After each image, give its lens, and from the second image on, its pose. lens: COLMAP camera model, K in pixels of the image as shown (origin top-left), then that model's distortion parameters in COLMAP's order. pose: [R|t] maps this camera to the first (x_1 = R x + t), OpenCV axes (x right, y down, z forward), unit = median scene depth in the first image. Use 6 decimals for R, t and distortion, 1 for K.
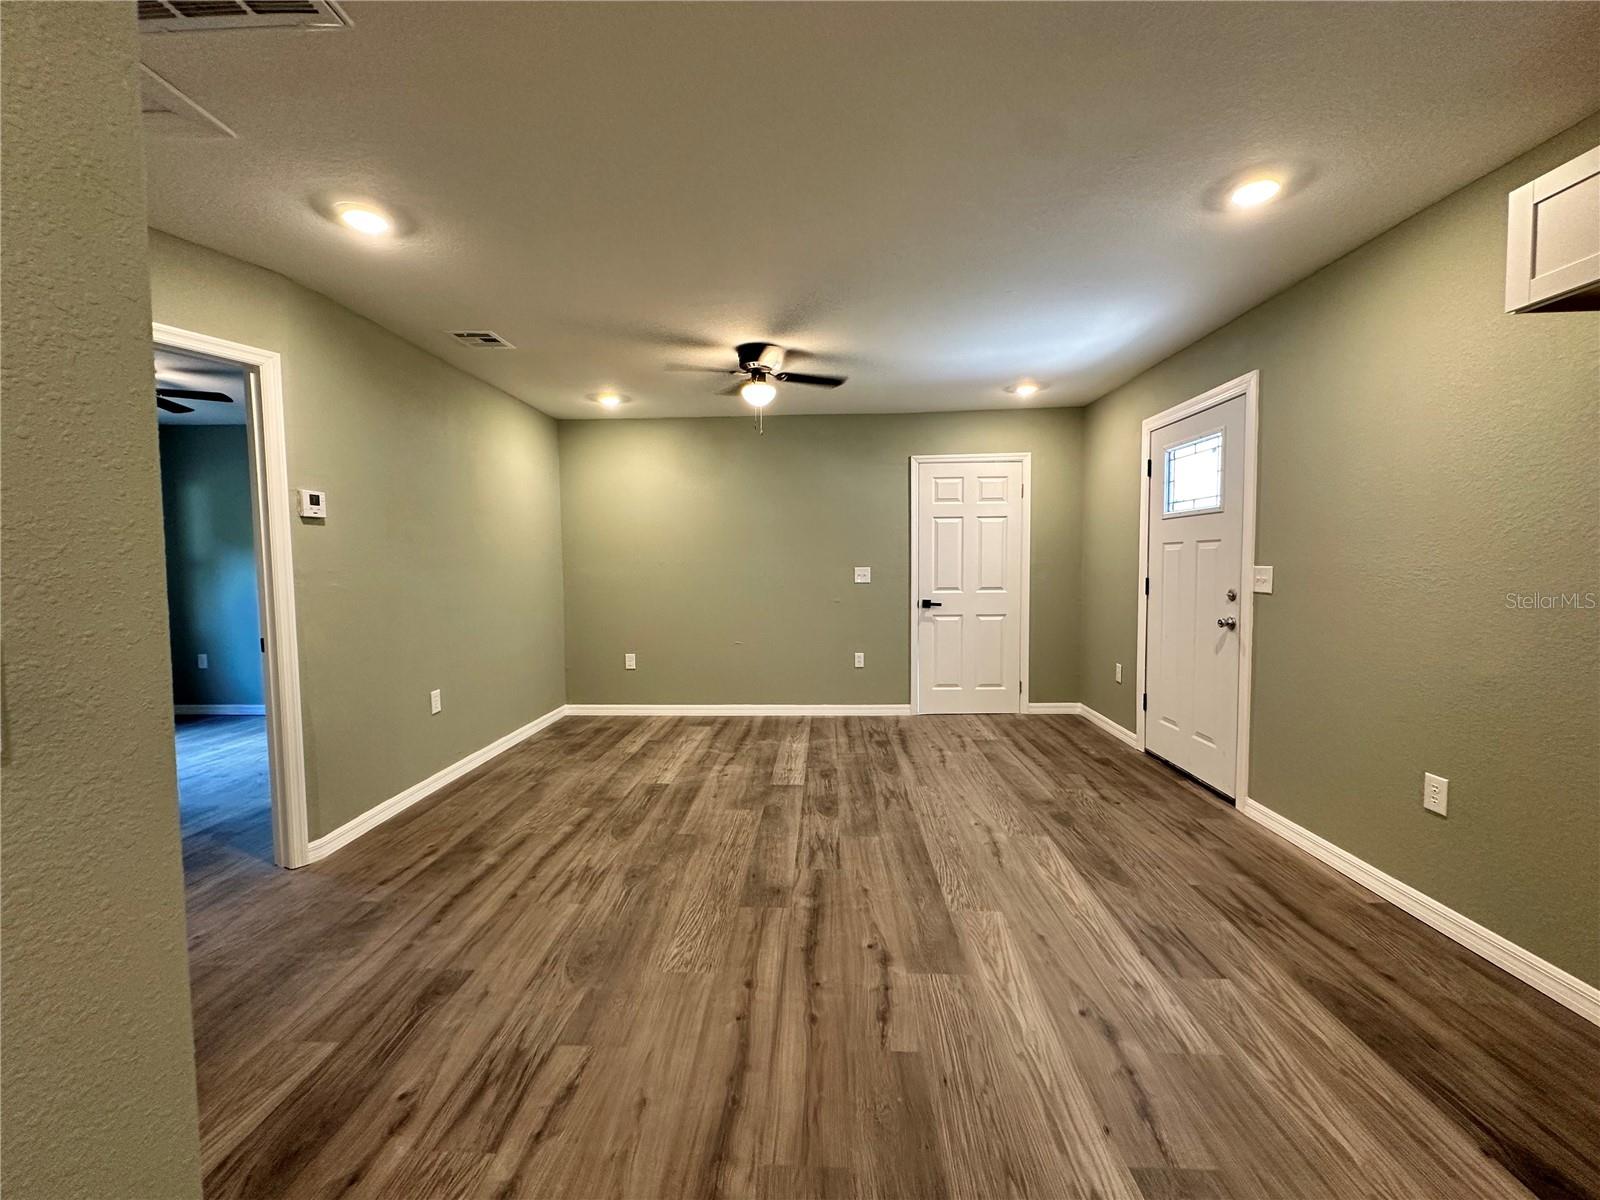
lens RADIAL K [[638.8, 0, 800.0], [0, 638.8, 600.0], [0, 0, 1]] dist [-0.002382, 0.000767]
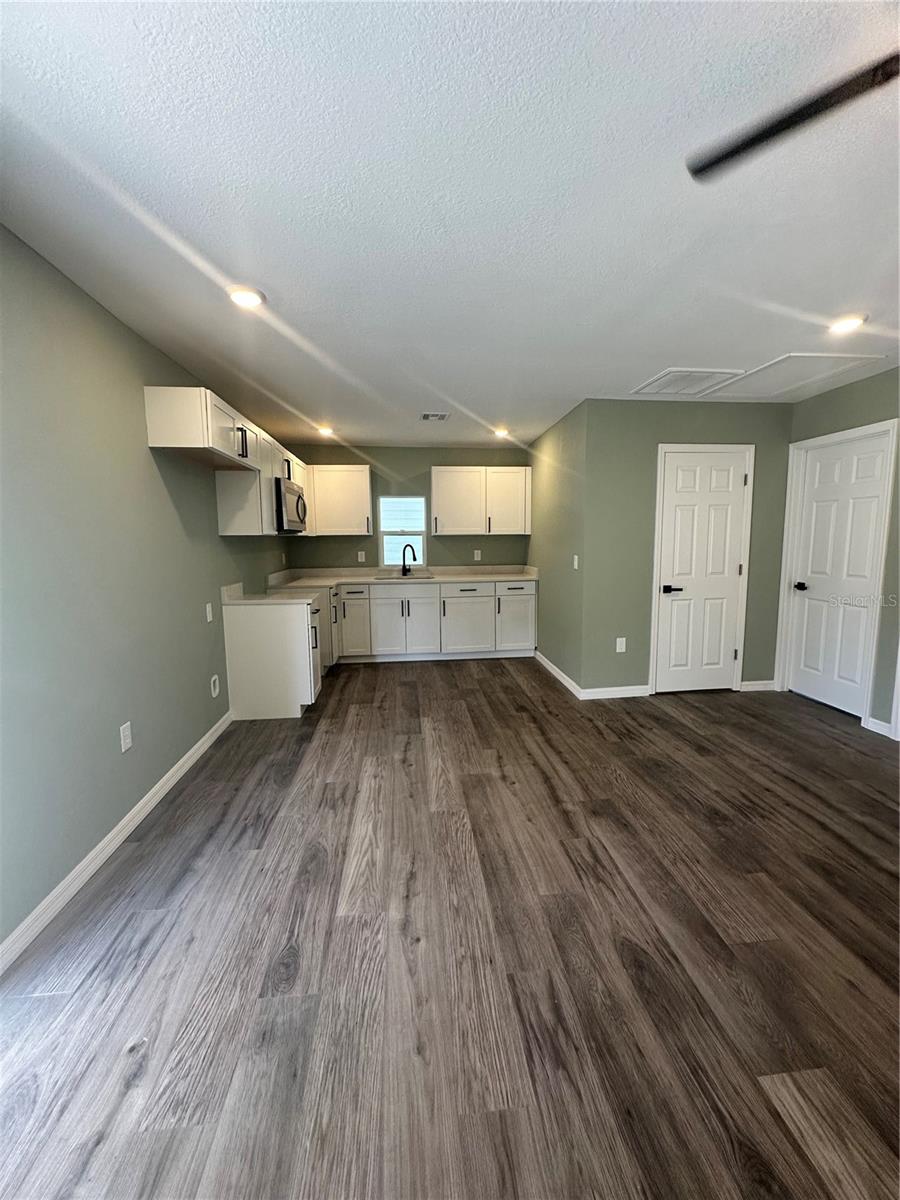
lens RADIAL K [[479.1, 0, 450.8], [0, 479.1, 599.9], [0, 0, 1]] dist [-0.002382, 0.000767]
pose [[-0.989377, 0.040288, -0.139677, 0.328880], [0.013193, 0.981749, 0.189721, -0.140756], [0.144771, 0.185863, -0.971852, 1.604205]]
